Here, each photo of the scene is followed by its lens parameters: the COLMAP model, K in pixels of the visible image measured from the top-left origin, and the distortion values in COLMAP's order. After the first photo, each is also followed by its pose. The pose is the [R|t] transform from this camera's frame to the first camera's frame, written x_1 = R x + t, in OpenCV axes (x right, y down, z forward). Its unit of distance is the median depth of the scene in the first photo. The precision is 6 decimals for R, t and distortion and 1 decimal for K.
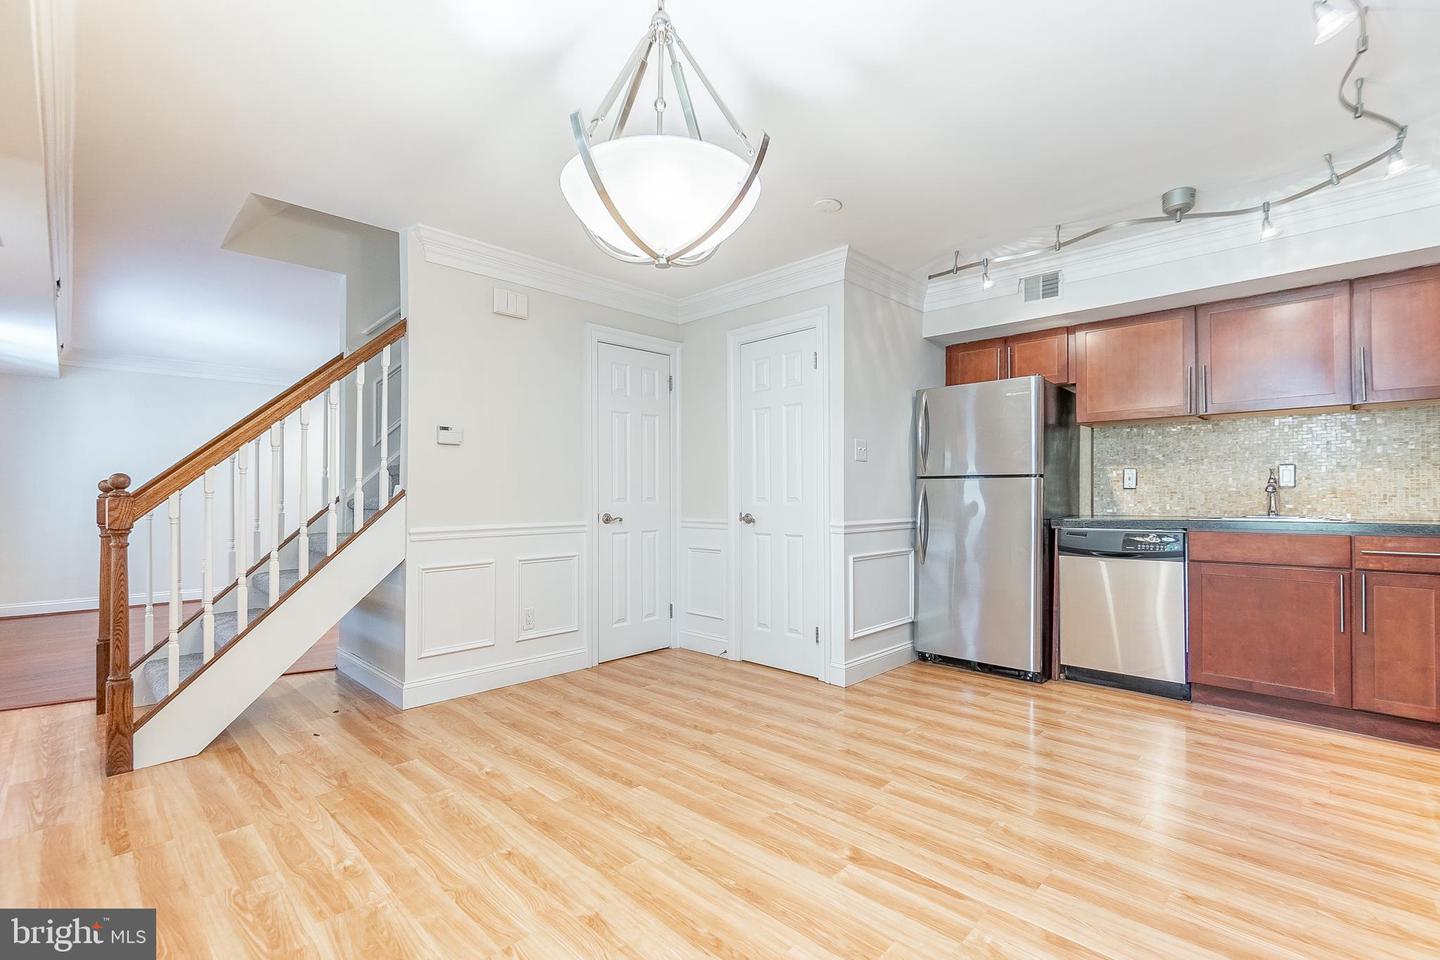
lens RADIAL K [[645.5, 0, 715.3], [0, 645.5, 494.9], [0, 0, 1]] dist [-0.002112, -0.000384]
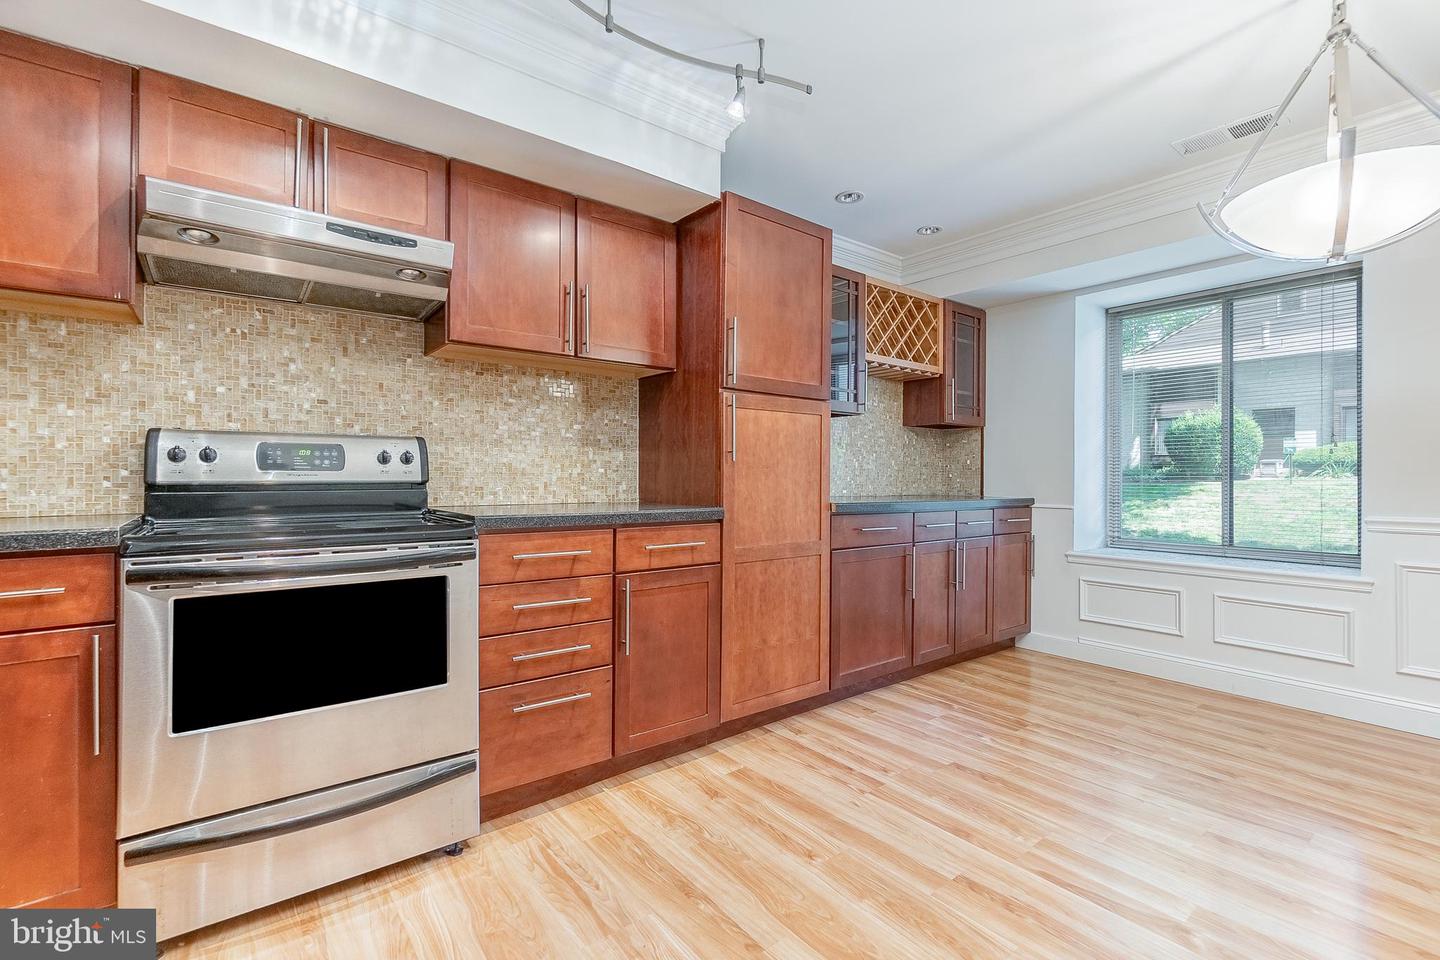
lens RADIAL K [[638.6, 0, 712.6], [0, 638.6, 473.2], [0, 0, 1]] dist [-0.006050, 0.000090]
pose [[-0.991135, -0.001819, 0.132844, 0.399501], [-0.001866, 0.999998, -0.000230, 0.001638], [-0.132843, -0.000476, -0.991137, 1.078557]]
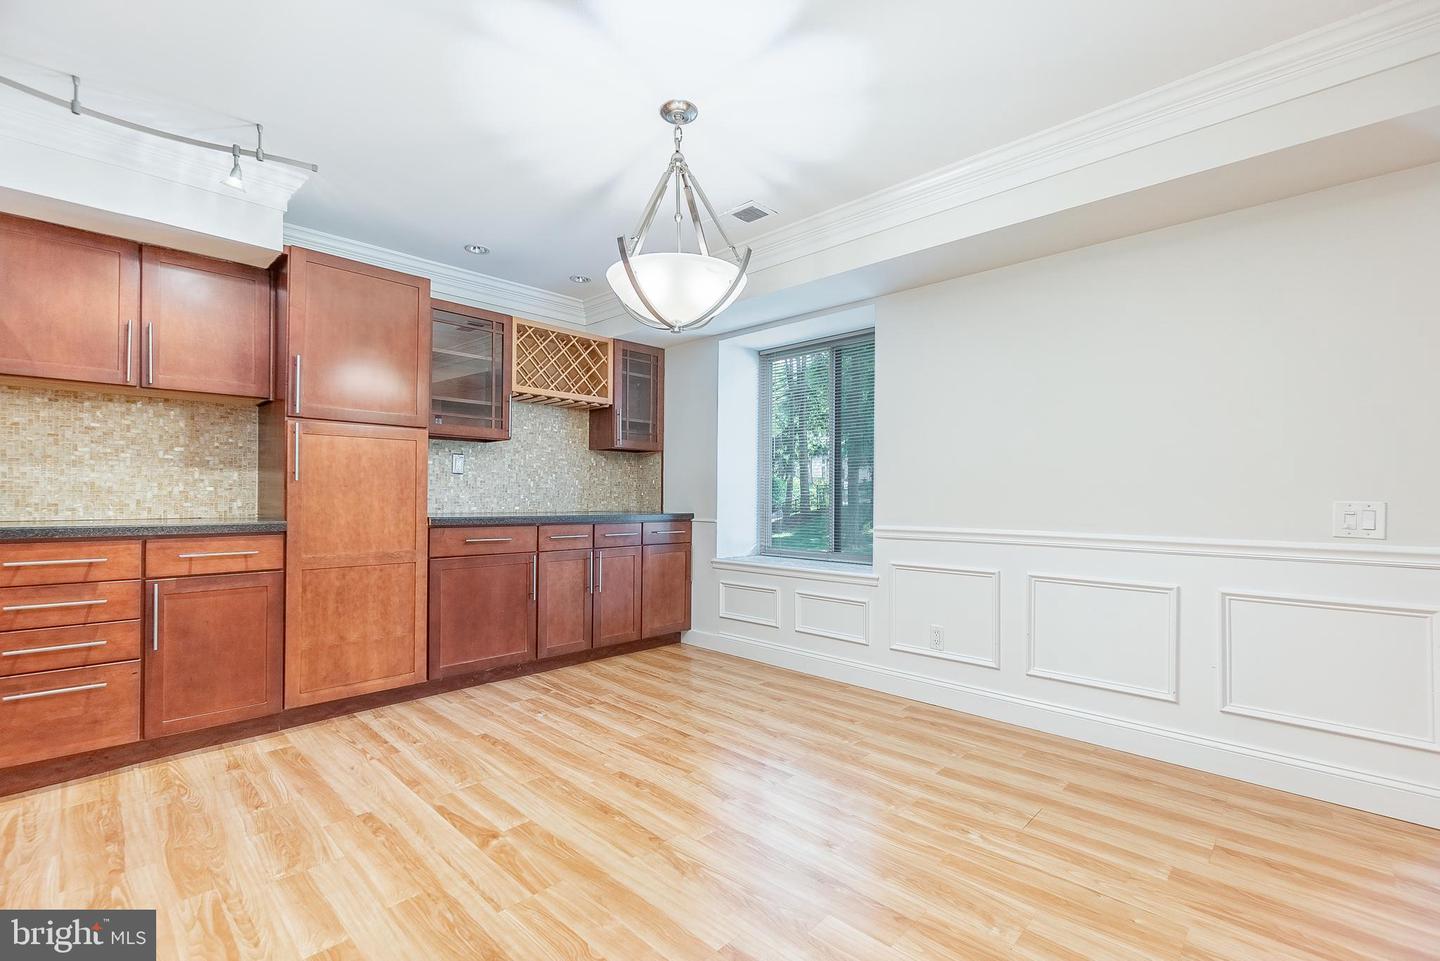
lens RADIAL K [[630.3, 0, 714.1], [0, 630.3, 490.3], [0, 0, 1]] dist [-0.003839, -0.000451]
pose [[-0.999992, -0.001602, -0.003562, -0.081288], [-0.001586, 0.999988, -0.004548, 0.003263], [0.003569, -0.004542, -0.999983, 1.180477]]
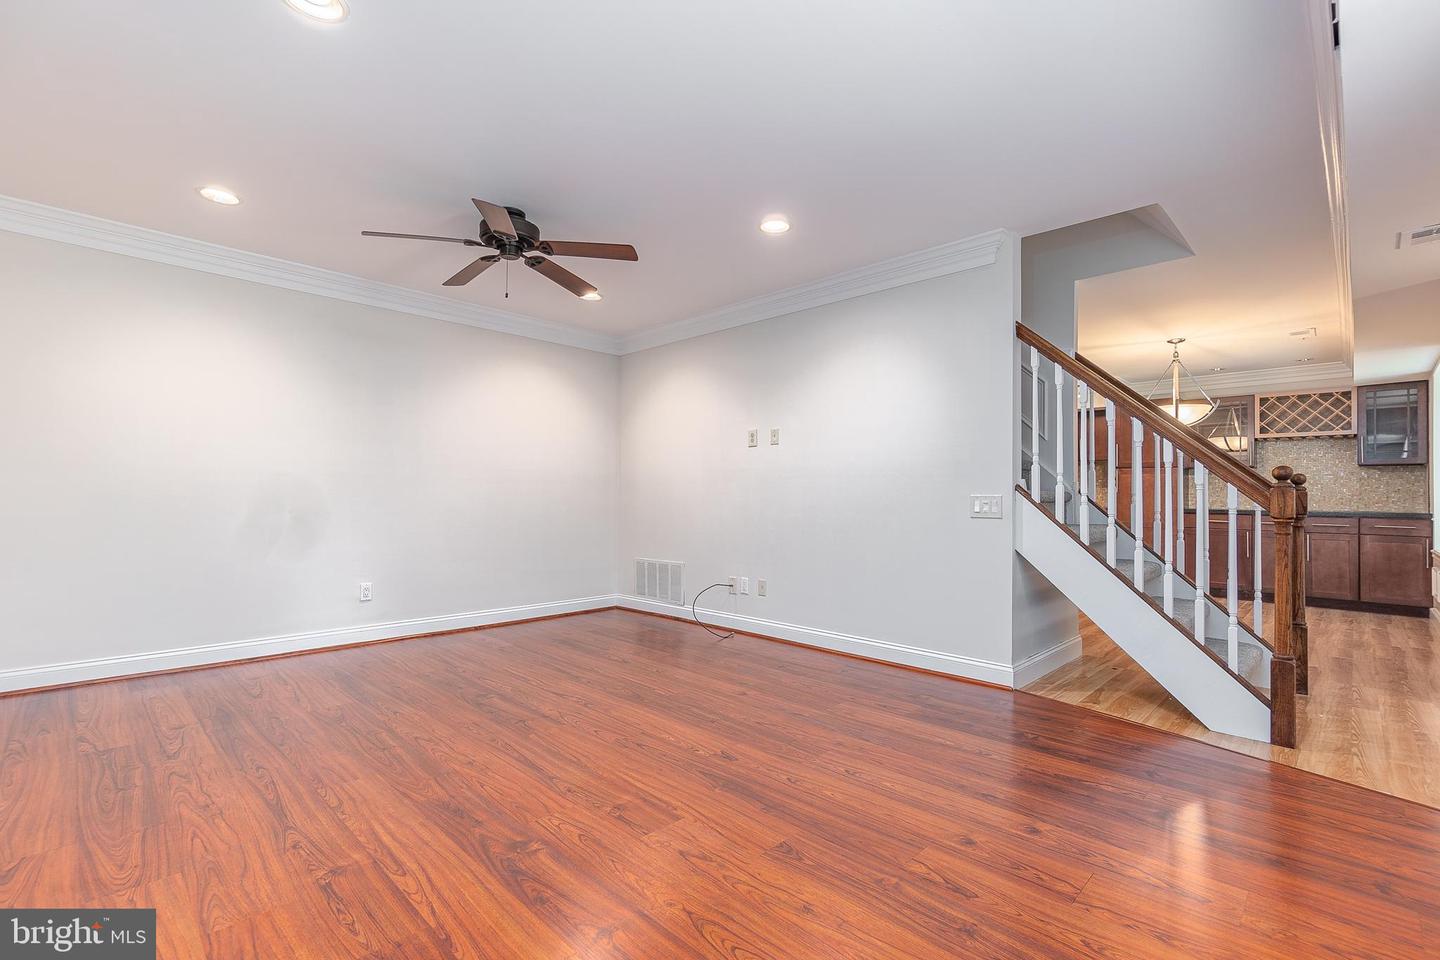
lens RADIAL K [[641.0, 0, 716.9], [0, 641.0, 487.1], [0, 0, 1]] dist [-0.004933, -0.000189]
pose [[0.012972, 0.023177, 0.999647, -1.781285], [-0.007377, 0.999706, -0.023083, 0.029701], [-0.999889, -0.007075, 0.013139, 1.710198]]
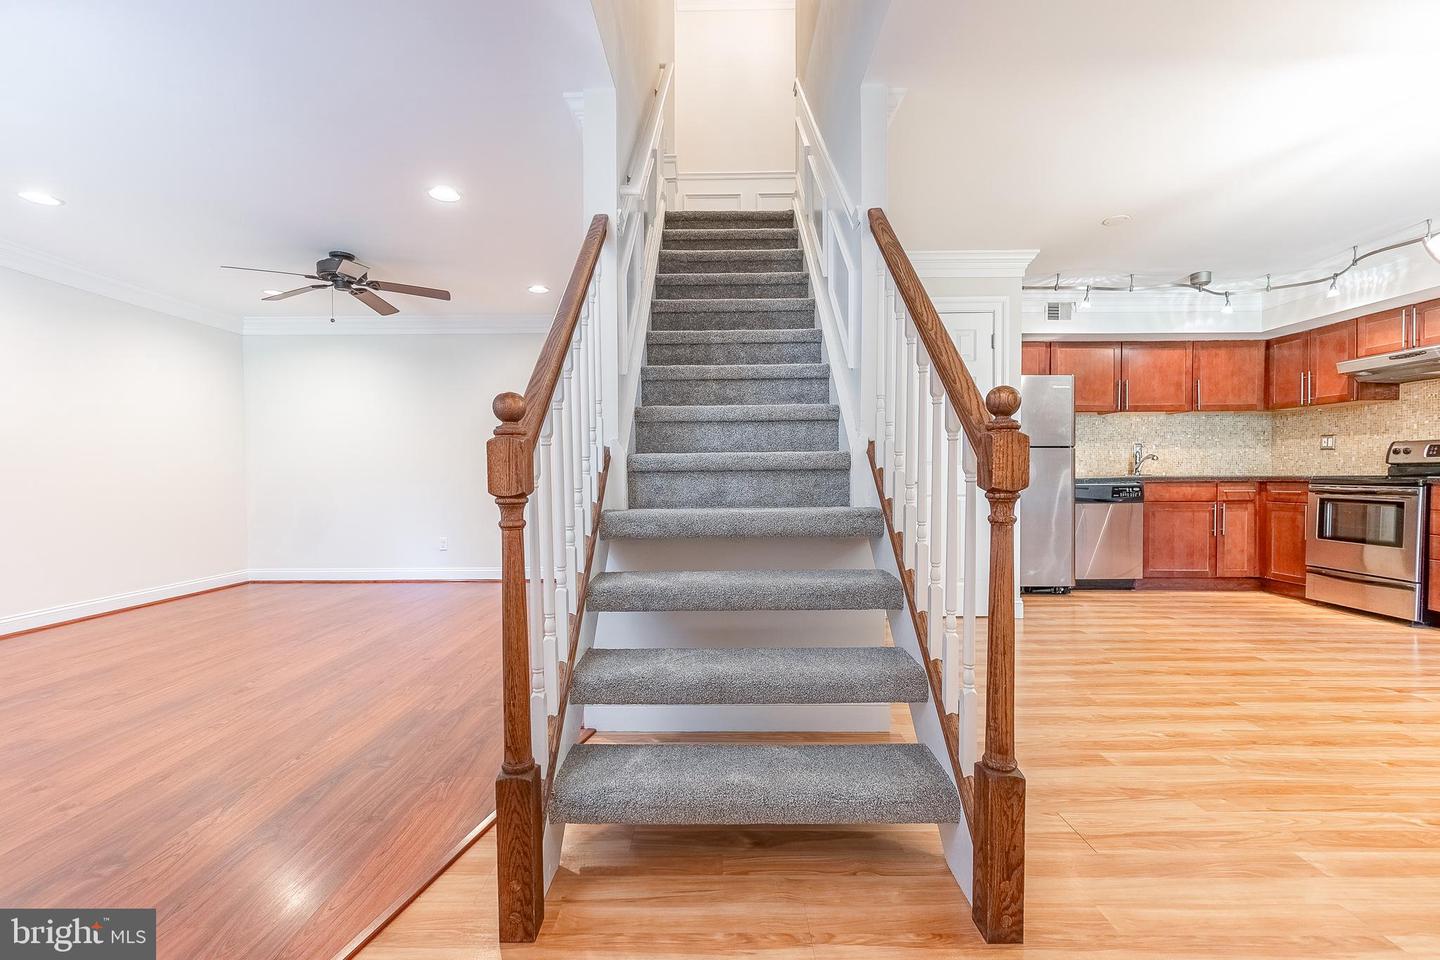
lens RADIAL K [[632.6, 0, 711.4], [0, 632.6, 484.6], [0, 0, 1]] dist [-0.000229, 0.000440]
pose [[0.726297, -0.013889, 0.687241, -1.139046], [0.003738, 0.999861, 0.016256, 0.030522], [-0.687371, -0.009238, 0.726247, 0.603233]]
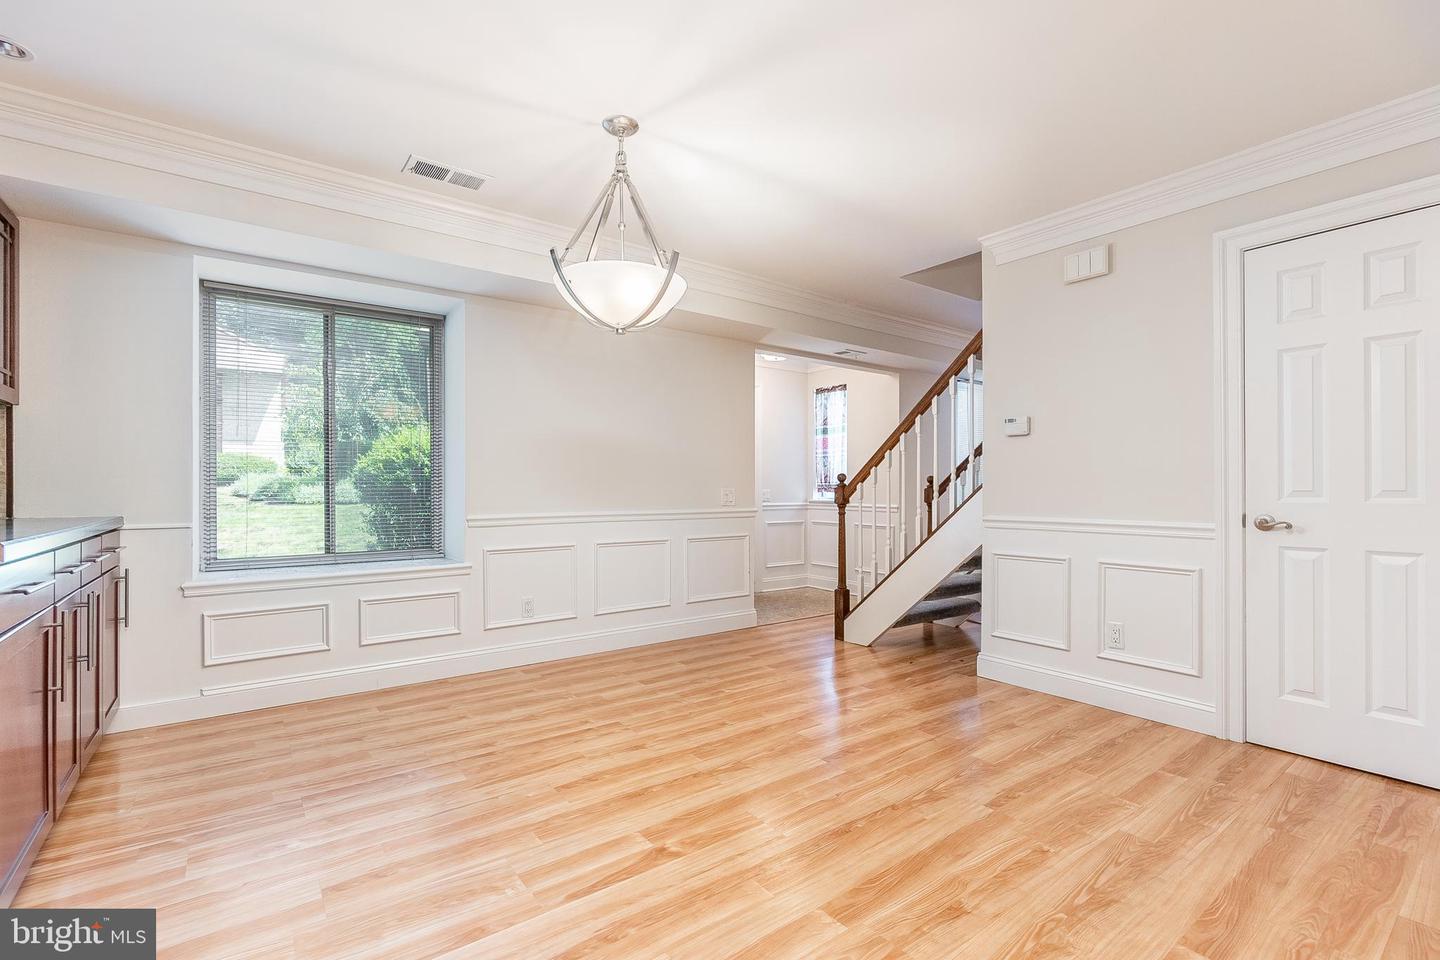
lens RADIAL K [[641.0, 0, 716.9], [0, 641.0, 487.1], [0, 0, 1]] dist [-0.004933, -0.000189]
pose [[-0.151563, 0.000858, -0.988447, 0.679791], [-0.003406, 0.999993, 0.001391, 0.004722], [0.988442, 0.003577, -0.151559, 0.715897]]
